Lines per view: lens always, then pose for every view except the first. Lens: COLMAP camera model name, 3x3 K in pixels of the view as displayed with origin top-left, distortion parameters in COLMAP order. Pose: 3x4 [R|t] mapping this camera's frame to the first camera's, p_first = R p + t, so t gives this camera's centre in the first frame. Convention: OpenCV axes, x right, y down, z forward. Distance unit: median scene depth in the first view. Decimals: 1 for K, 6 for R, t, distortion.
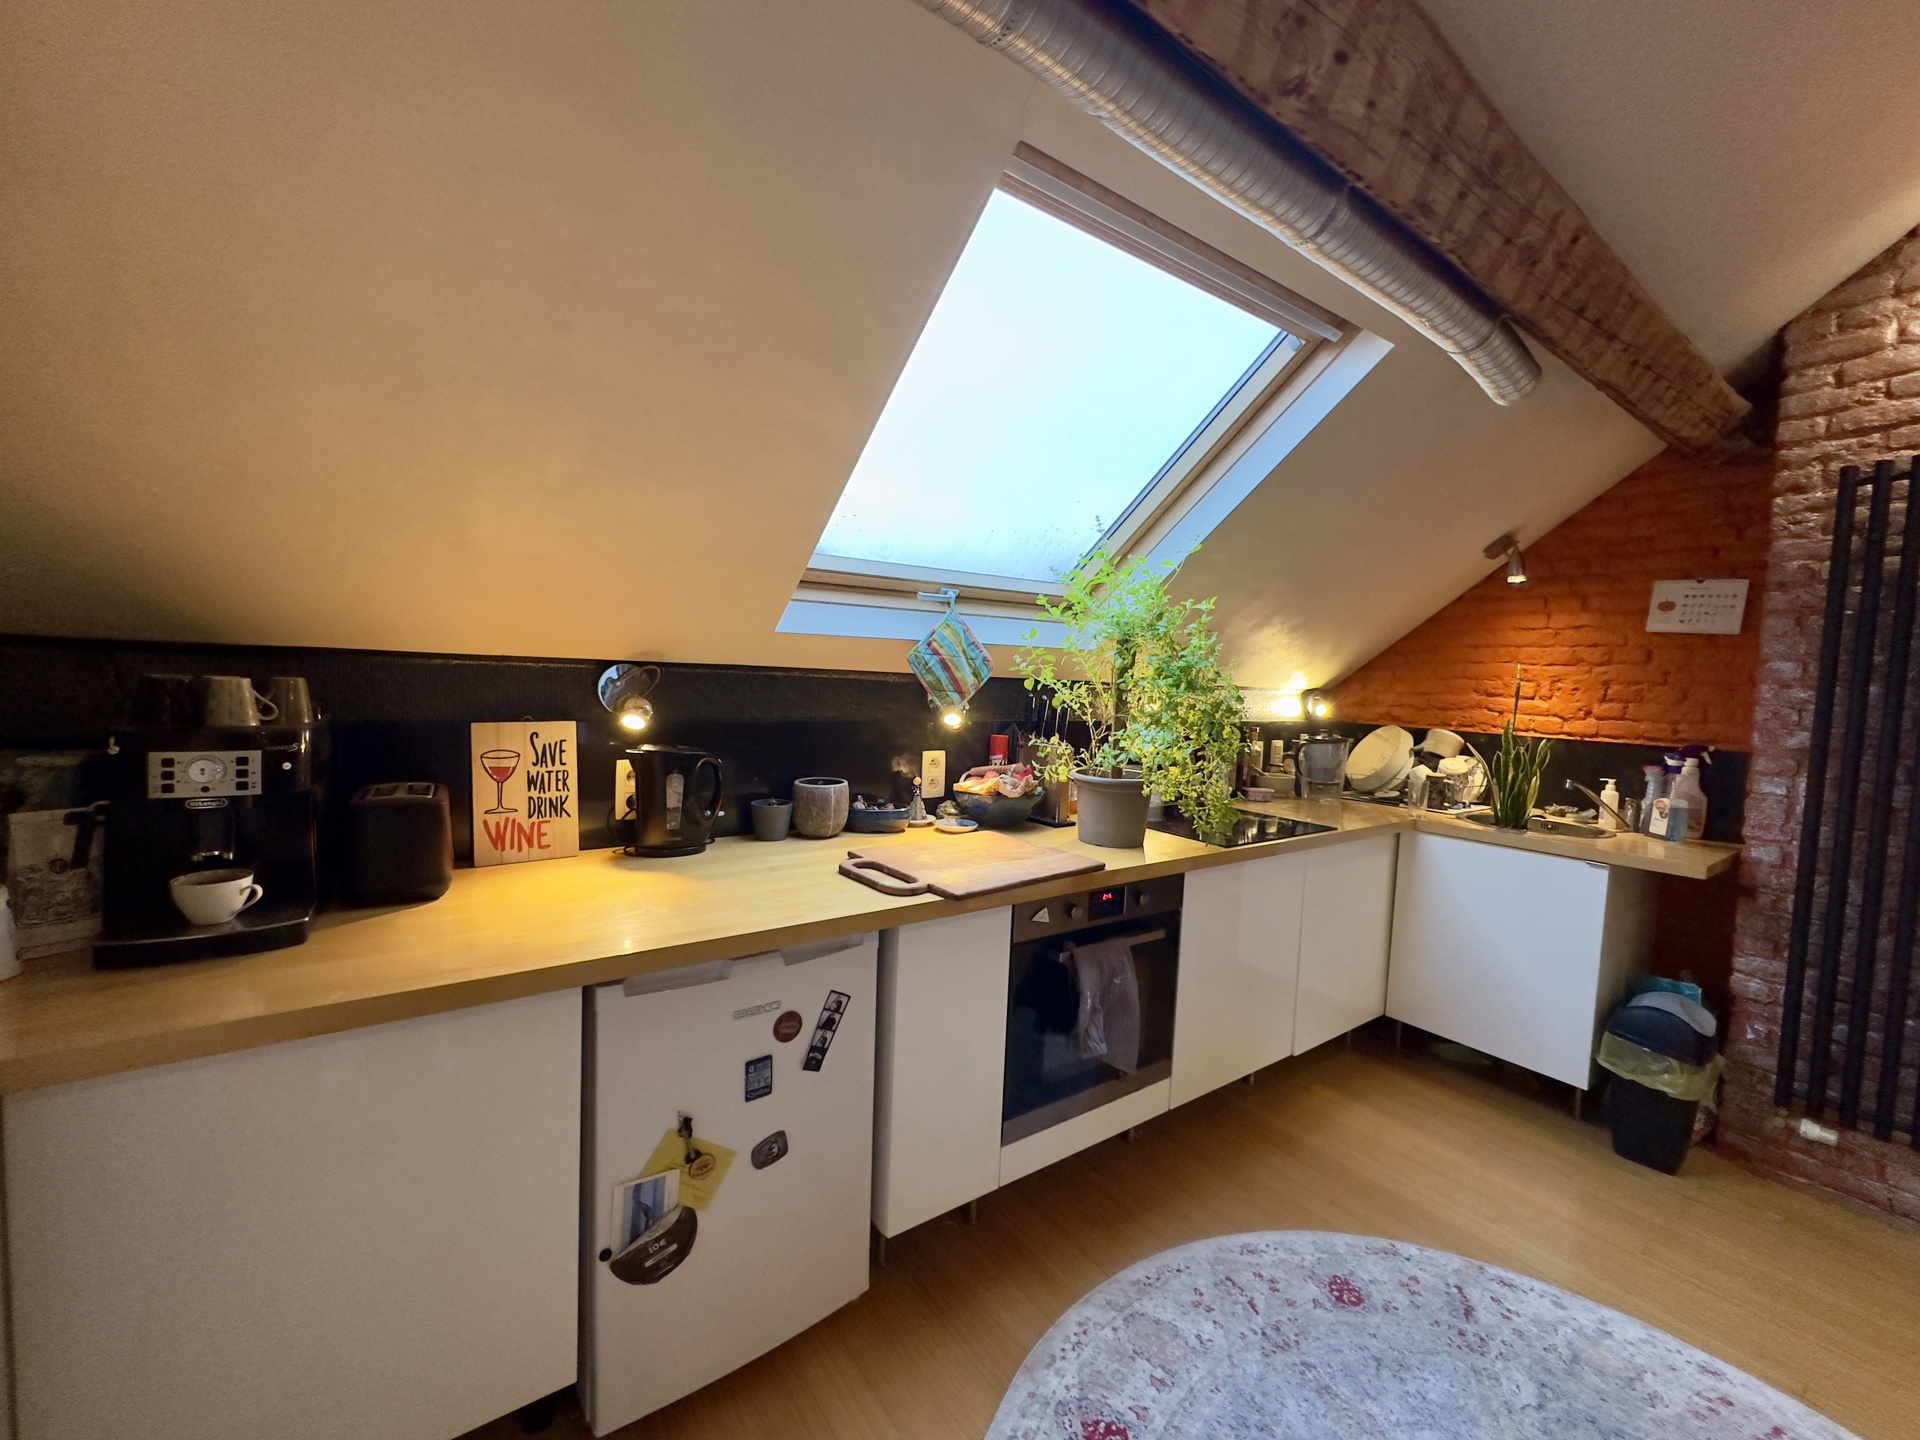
lens RADIAL K [[759.4, 0, 969.1], [0, 759.4, 720.0], [0, 0, 1]] dist [-0.002536, 0.000102]
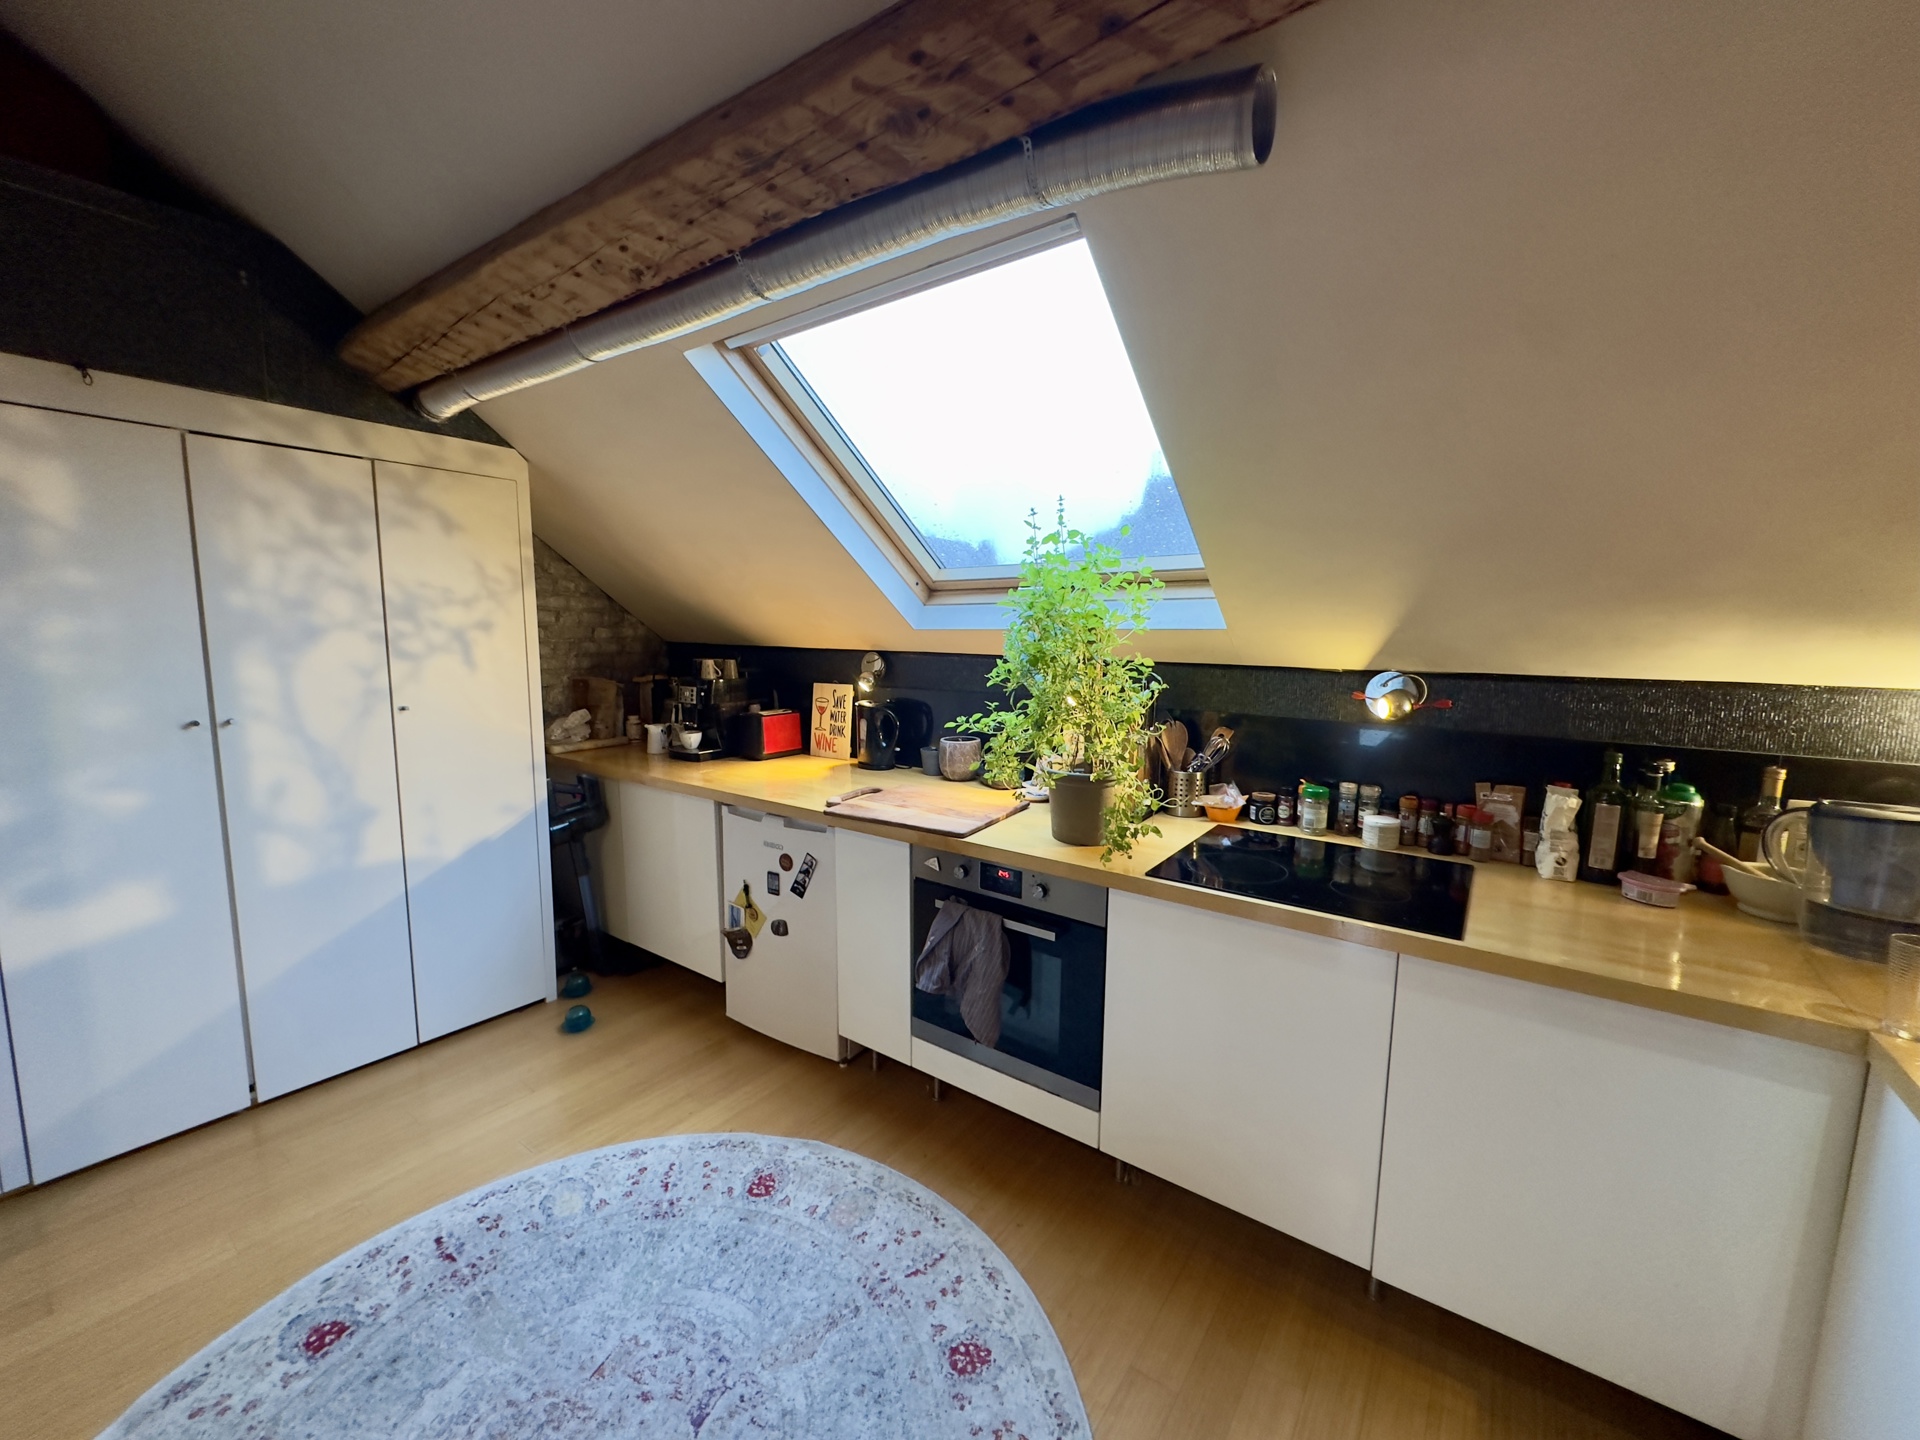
lens RADIAL K [[759.4, 0, 957.4], [0, 759.4, 718.8], [0, 0, 1]] dist [-0.002536, 0.000102]
pose [[0.319722, 0.077374, -0.944347, 1.440224], [-0.053719, 0.996537, 0.063462, -0.052160], [0.945988, 0.030439, 0.322771, 0.769100]]
